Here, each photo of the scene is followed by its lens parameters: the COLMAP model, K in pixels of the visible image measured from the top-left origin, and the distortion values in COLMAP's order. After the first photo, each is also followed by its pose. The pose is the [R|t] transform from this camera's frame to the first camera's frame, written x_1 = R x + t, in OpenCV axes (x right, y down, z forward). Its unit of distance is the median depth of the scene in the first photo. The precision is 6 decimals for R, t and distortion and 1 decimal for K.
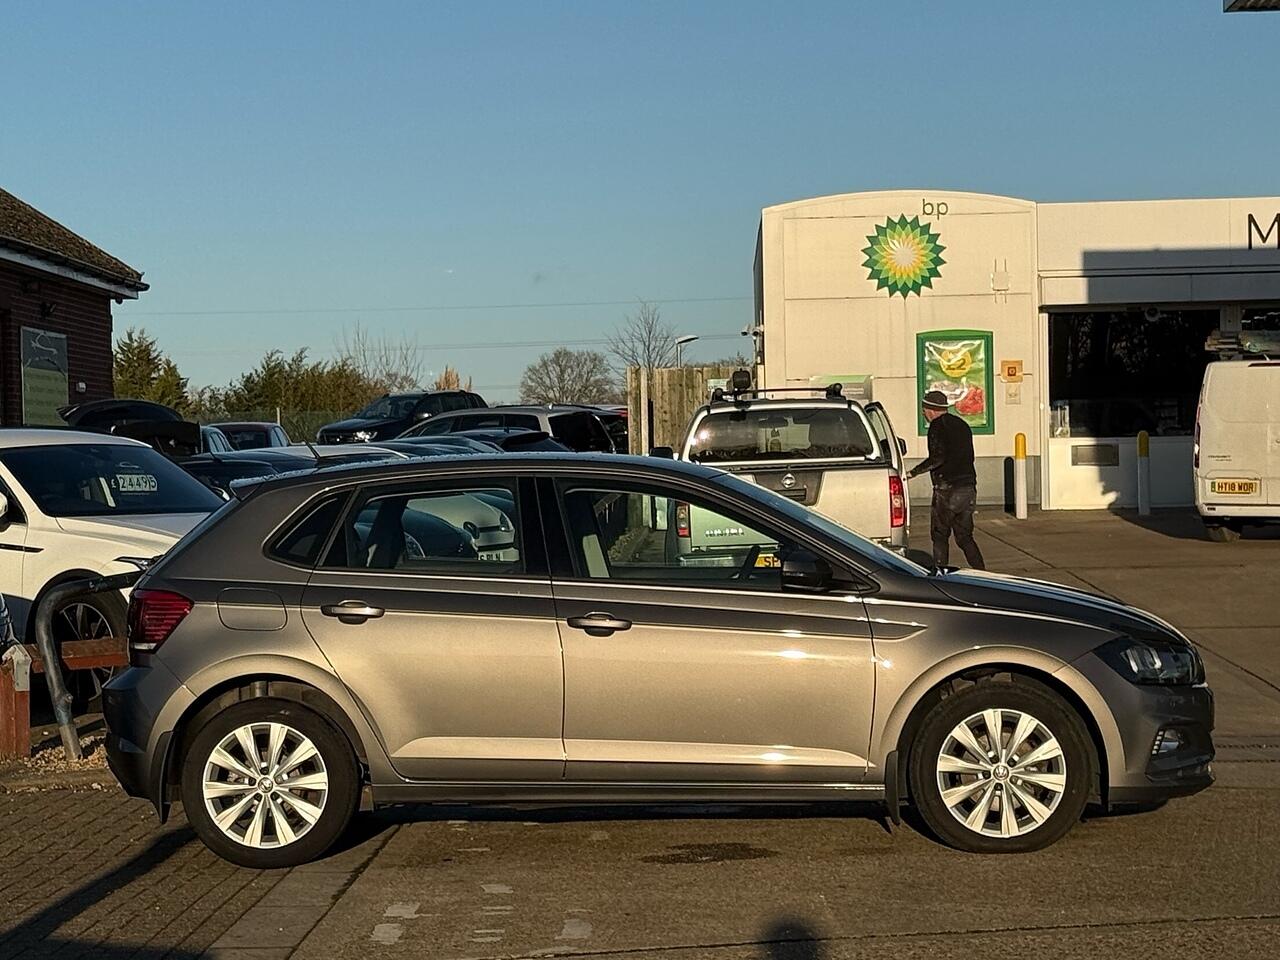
lens RADIAL K [[2523.7, 0, 640.0], [0, 2523.7, 480.0], [0, 0, 1]] dist [0.167662, -0.185866]
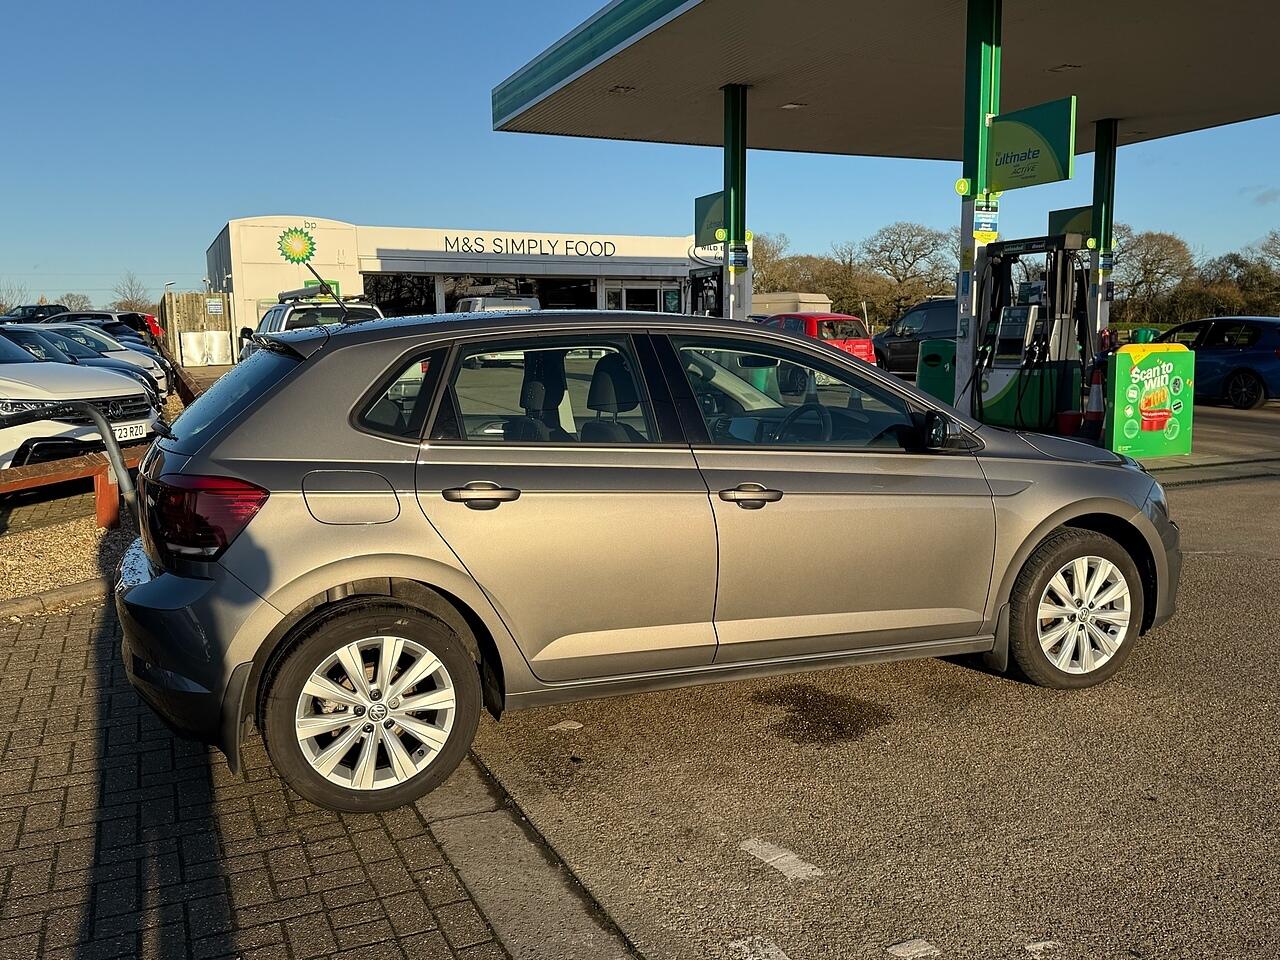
lens RADIAL K [[1005.3, 0, 640.0], [0, 1005.3, 480.0], [0, 0, 1]] dist [0.080762, -0.126488]
pose [[0.904799, -0.046205, 0.423326, -0.205095], [-0.008882, 0.991832, 0.127240, 0.005024], [-0.425747, -0.118886, 0.896998, 0.683404]]
